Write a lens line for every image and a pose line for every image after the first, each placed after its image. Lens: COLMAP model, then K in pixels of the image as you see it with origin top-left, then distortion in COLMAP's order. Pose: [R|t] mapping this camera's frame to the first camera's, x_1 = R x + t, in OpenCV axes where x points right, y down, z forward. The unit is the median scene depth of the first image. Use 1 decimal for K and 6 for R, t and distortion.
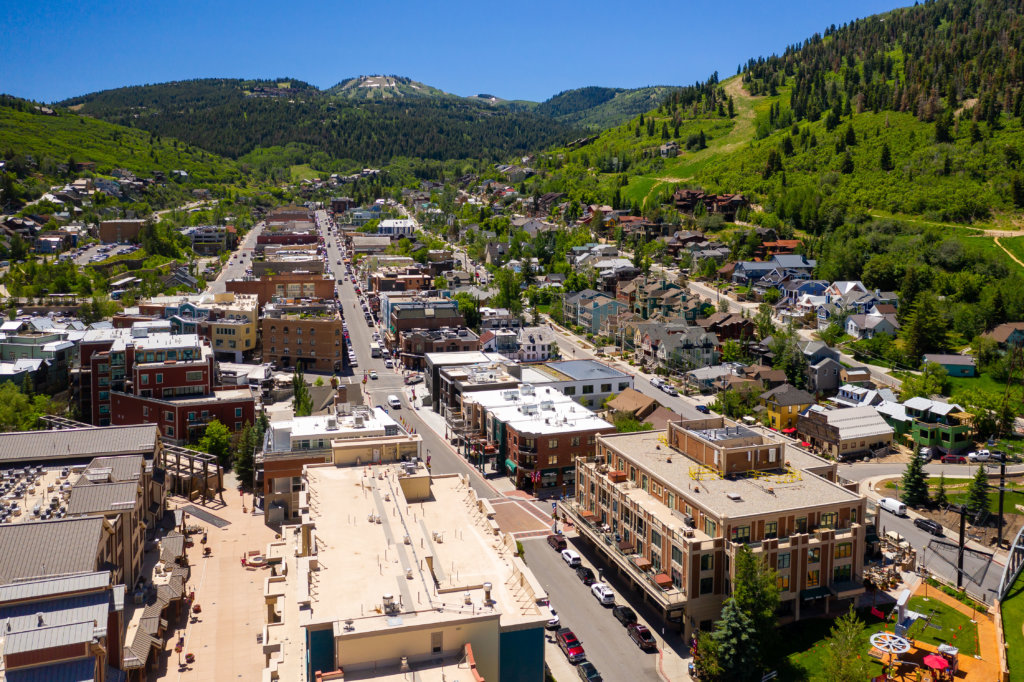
lens RADIAL K [[840.7, 0, 535.4], [0, 840.7, 254.7], [0, 0, 1]] dist [-0.014976, -0.002605]
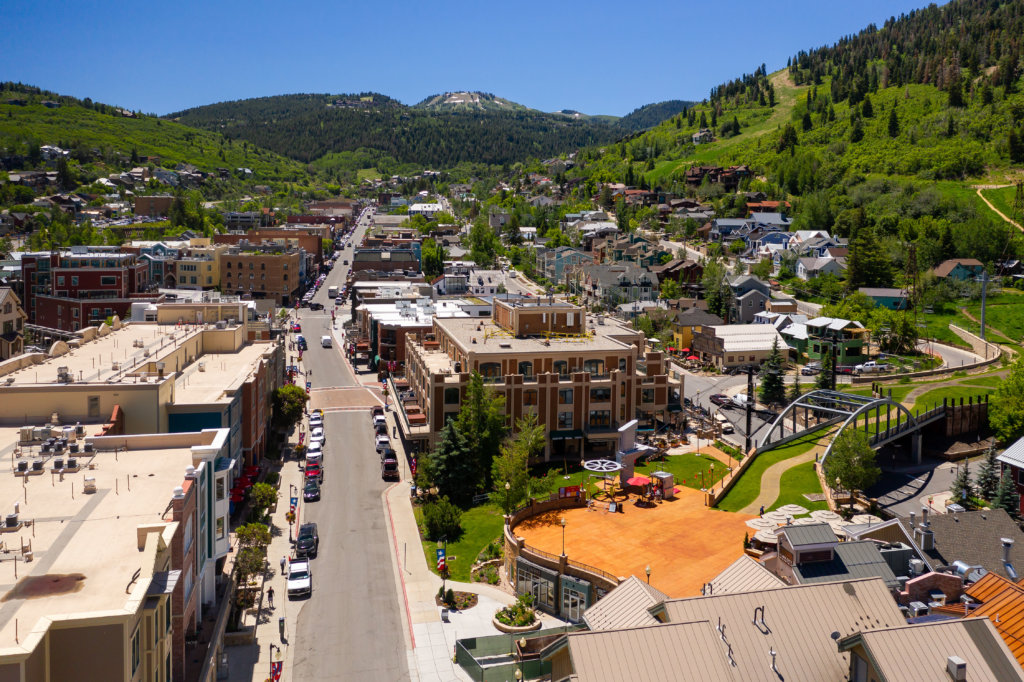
lens RADIAL K [[840.7, 0, 535.4], [0, 840.7, 254.7], [0, 0, 1]] dist [-0.014976, -0.002605]
pose [[0.994403, 0.009642, -0.105210, 0.123300], [-0.011969, 0.999697, -0.021514, 0.066125], [0.104970, 0.022653, 0.994217, 0.002812]]
